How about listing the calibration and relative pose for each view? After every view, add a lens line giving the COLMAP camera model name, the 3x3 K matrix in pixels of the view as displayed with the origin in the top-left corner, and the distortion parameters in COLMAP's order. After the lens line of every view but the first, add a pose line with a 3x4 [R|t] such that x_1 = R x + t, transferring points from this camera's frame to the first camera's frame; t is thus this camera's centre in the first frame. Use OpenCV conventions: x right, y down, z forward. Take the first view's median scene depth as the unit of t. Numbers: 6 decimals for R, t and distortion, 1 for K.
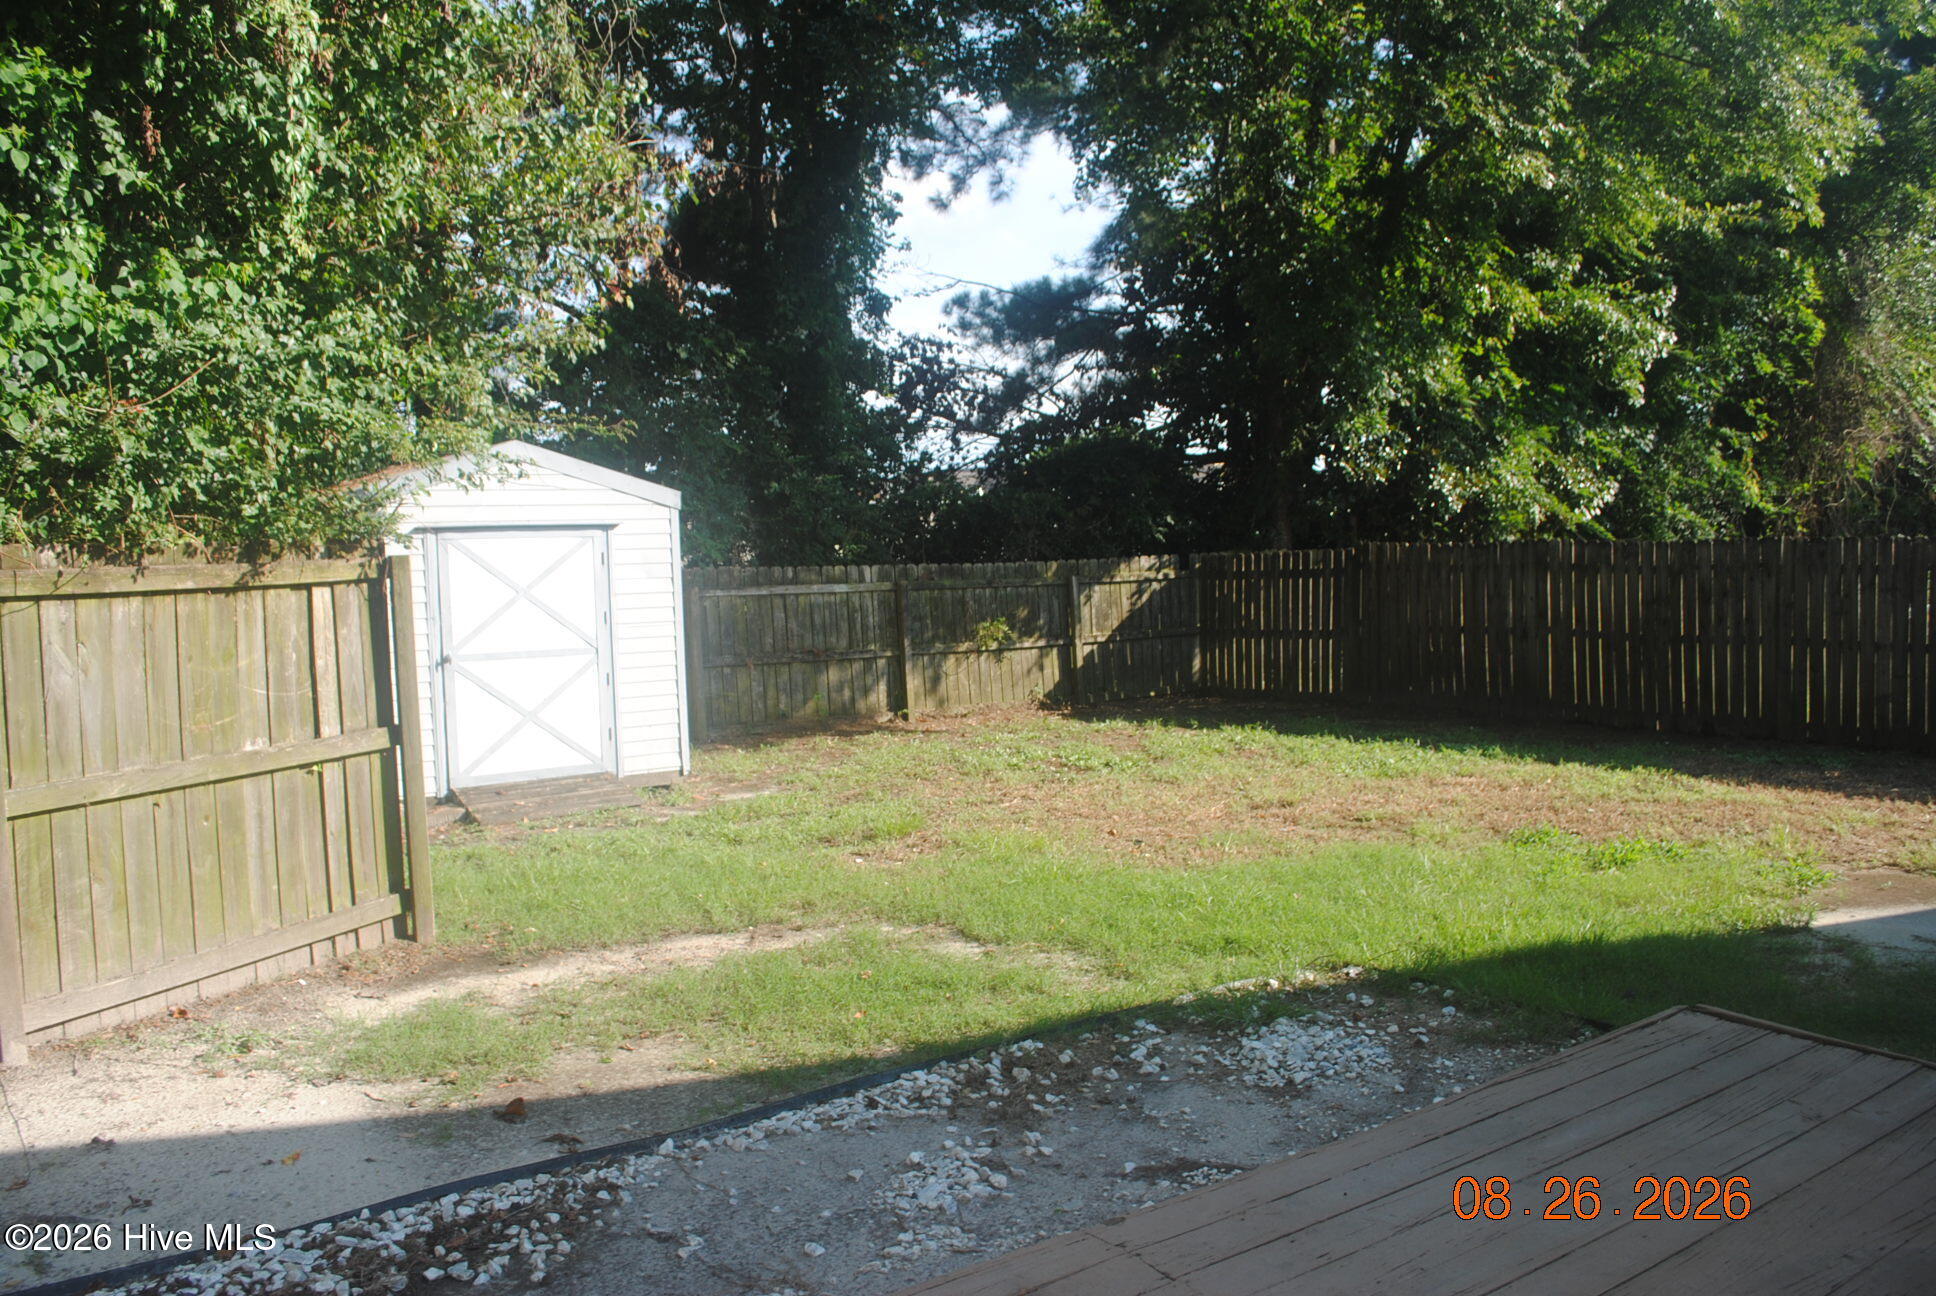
lens RADIAL K [[1524.1, 0, 956.6], [0, 1524.1, 648.3], [0, 0, 1]] dist [-0.086019, 0.004362]
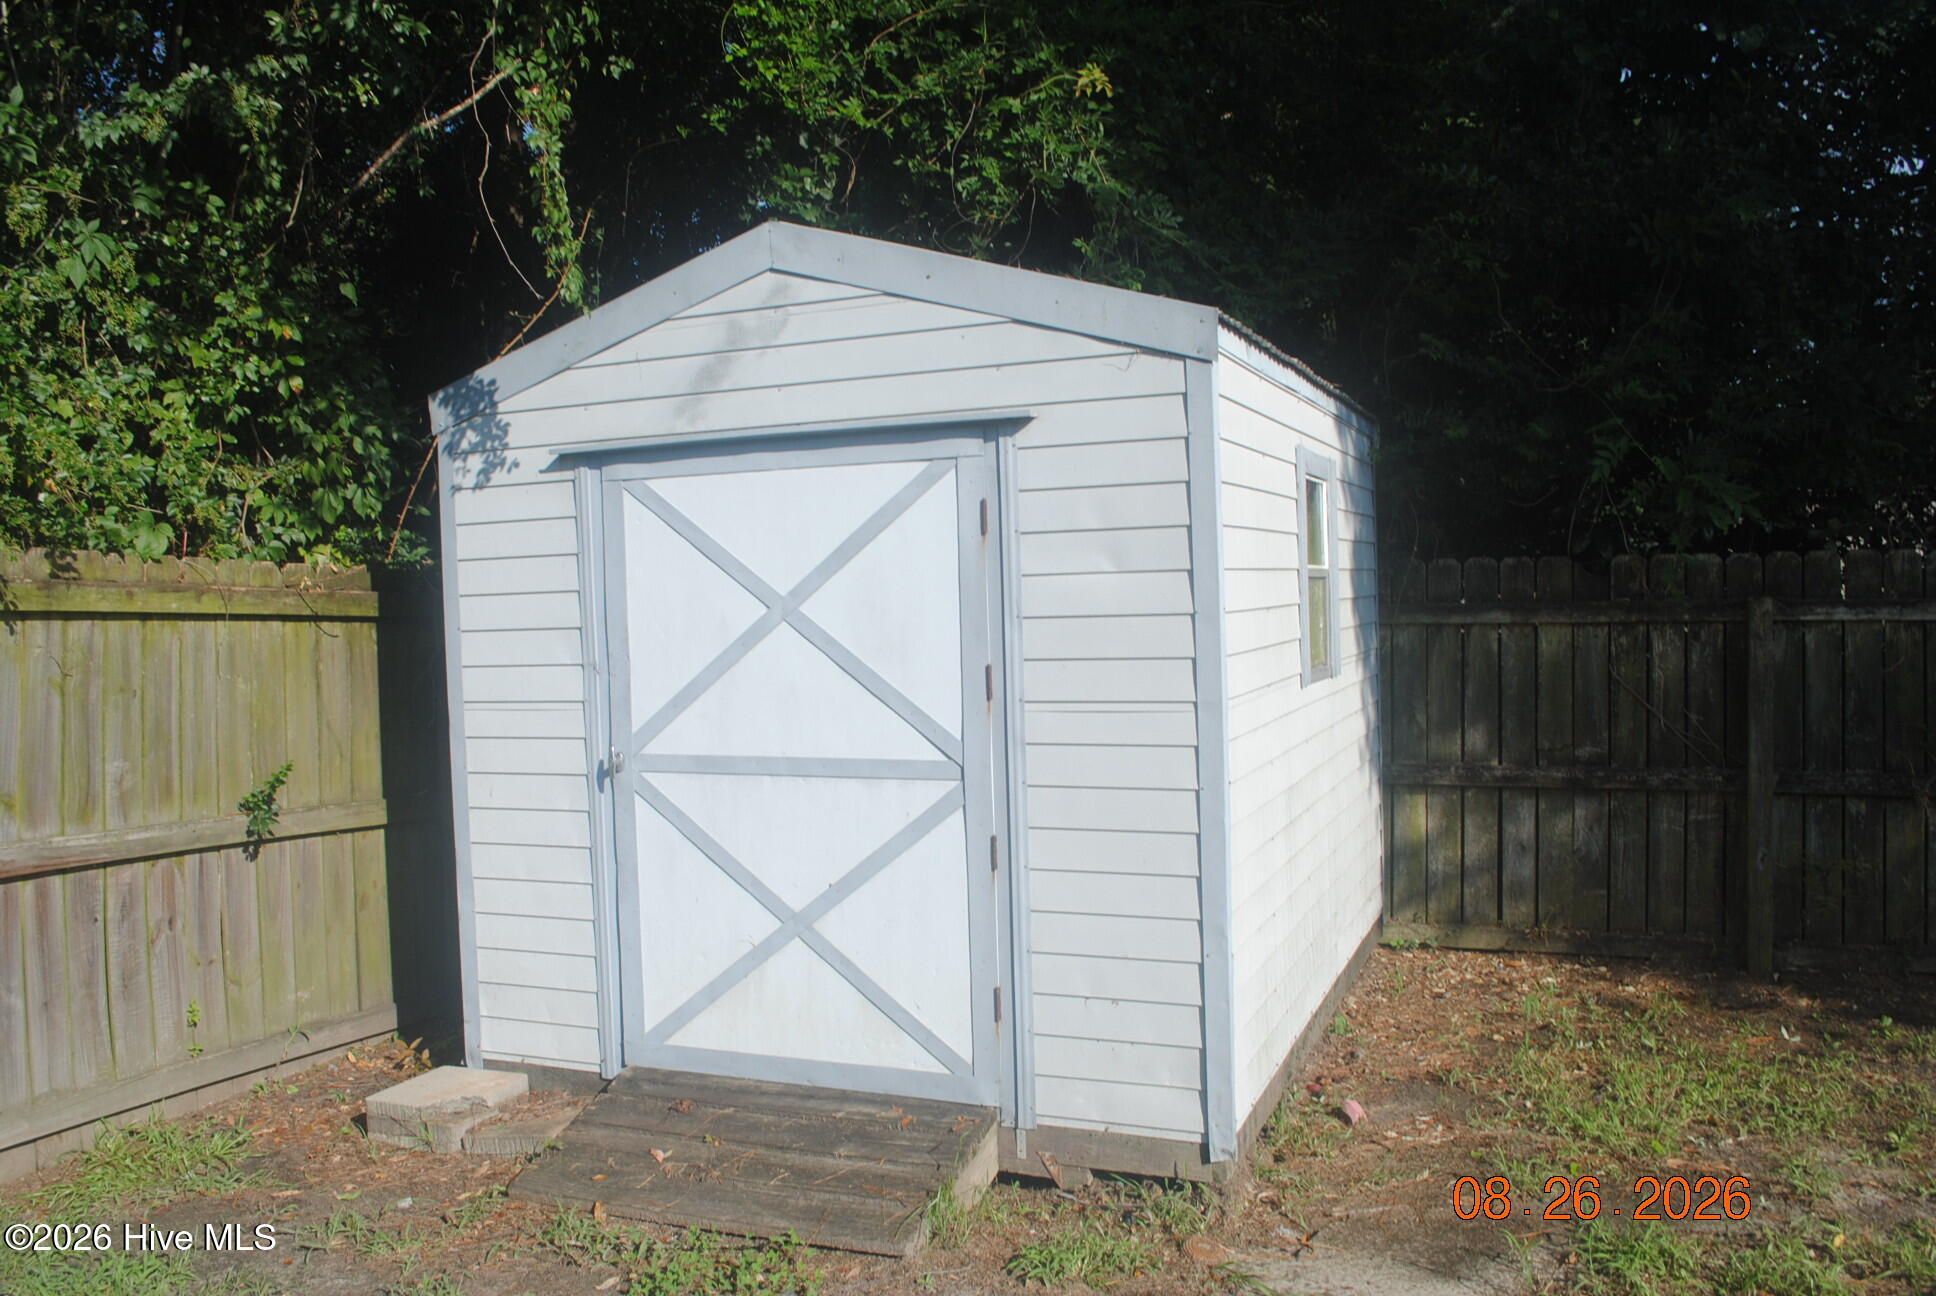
lens RADIAL K [[1524.1, 0, 956.6], [0, 1524.1, 648.3], [0, 0, 1]] dist [-0.086019, 0.004362]
pose [[0.537472, 0.035181, -0.842547, 0.066908], [-0.038575, 0.999109, 0.017110, -0.033952], [0.842399, 0.023305, 0.538351, 0.799382]]
